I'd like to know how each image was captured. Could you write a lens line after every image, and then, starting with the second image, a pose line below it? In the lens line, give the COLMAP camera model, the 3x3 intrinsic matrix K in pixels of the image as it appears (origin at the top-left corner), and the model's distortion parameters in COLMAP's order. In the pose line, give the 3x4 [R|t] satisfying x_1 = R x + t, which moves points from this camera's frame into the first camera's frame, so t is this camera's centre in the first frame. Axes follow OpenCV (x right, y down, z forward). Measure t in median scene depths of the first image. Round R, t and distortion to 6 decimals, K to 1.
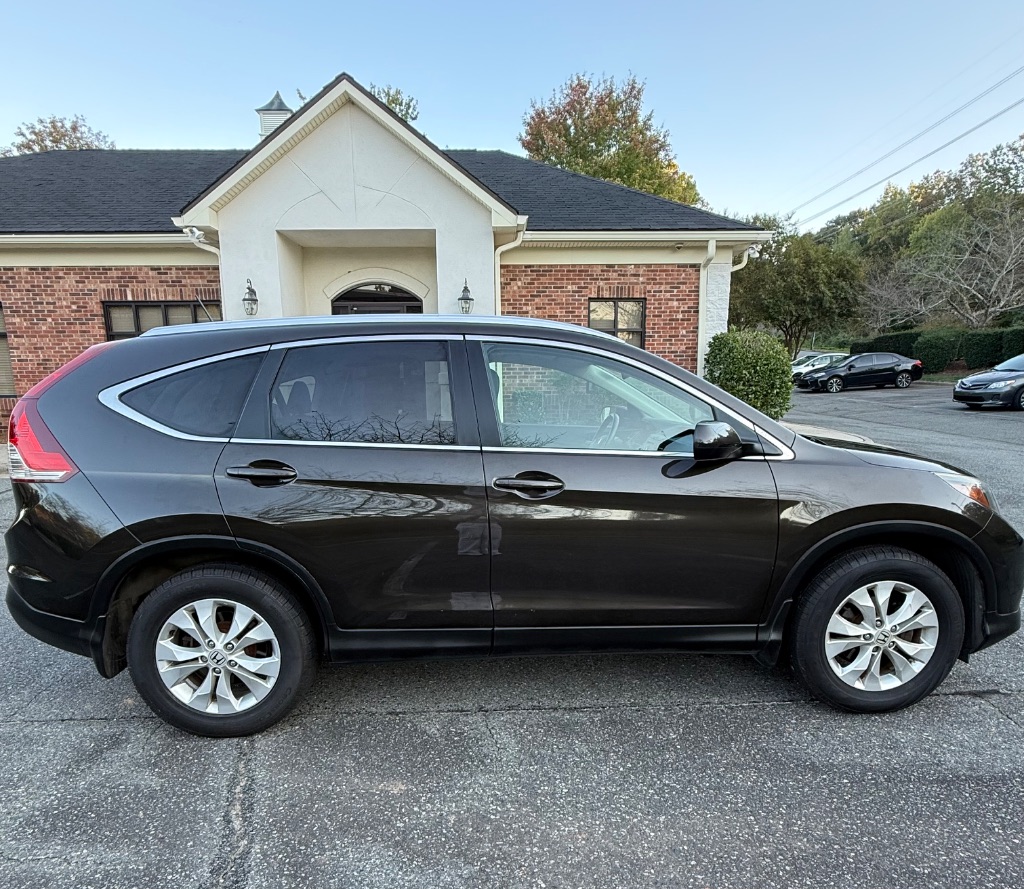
lens RADIAL K [[754.7, 0, 511.1], [0, 754.7, 445.4], [0, 0, 1]] dist [-0.002881, 0.000988]
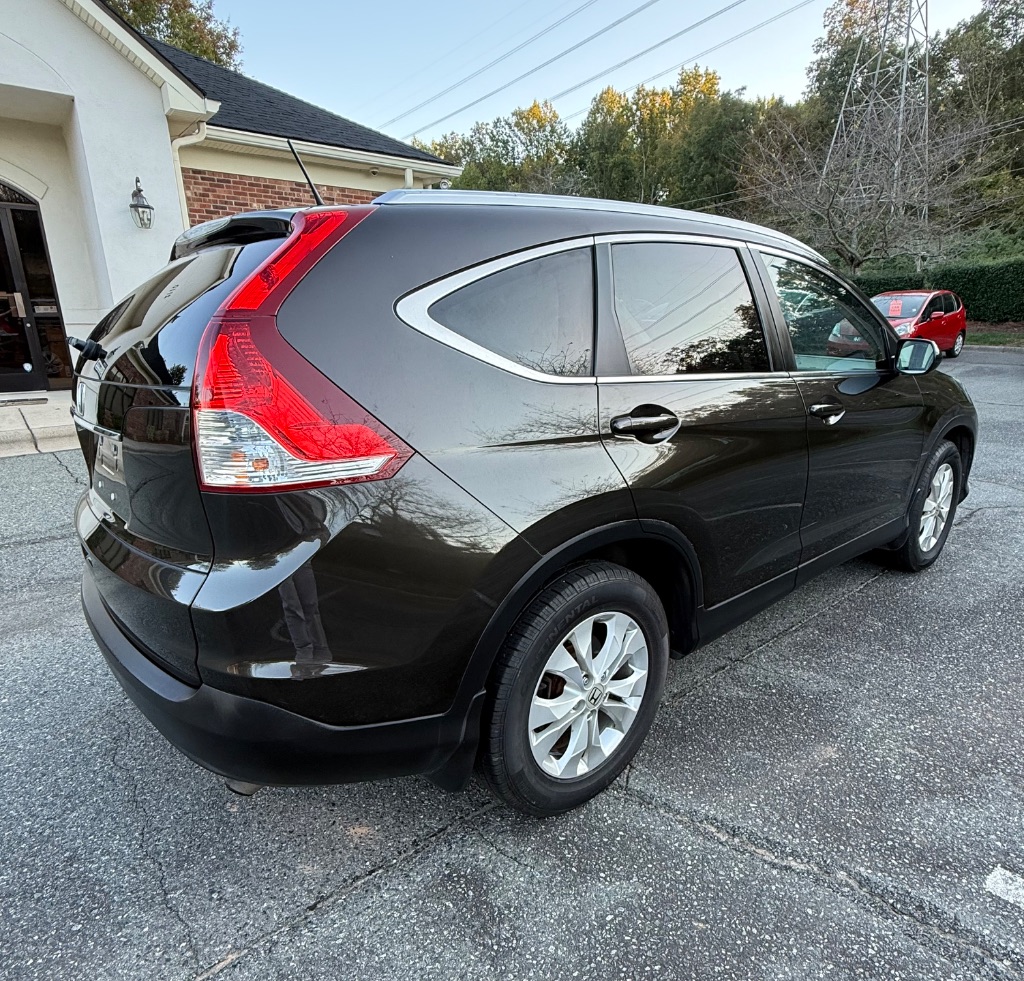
lens RADIAL K [[740.3, 0, 510.0], [0, 740.3, 498.2], [0, 0, 1]] dist [0.007405, -0.007206]
pose [[0.727724, -0.155728, 0.667957, -0.319014], [0.066216, 0.985285, 0.157569, -0.004262], [-0.682666, -0.070437, 0.727328, 0.206567]]
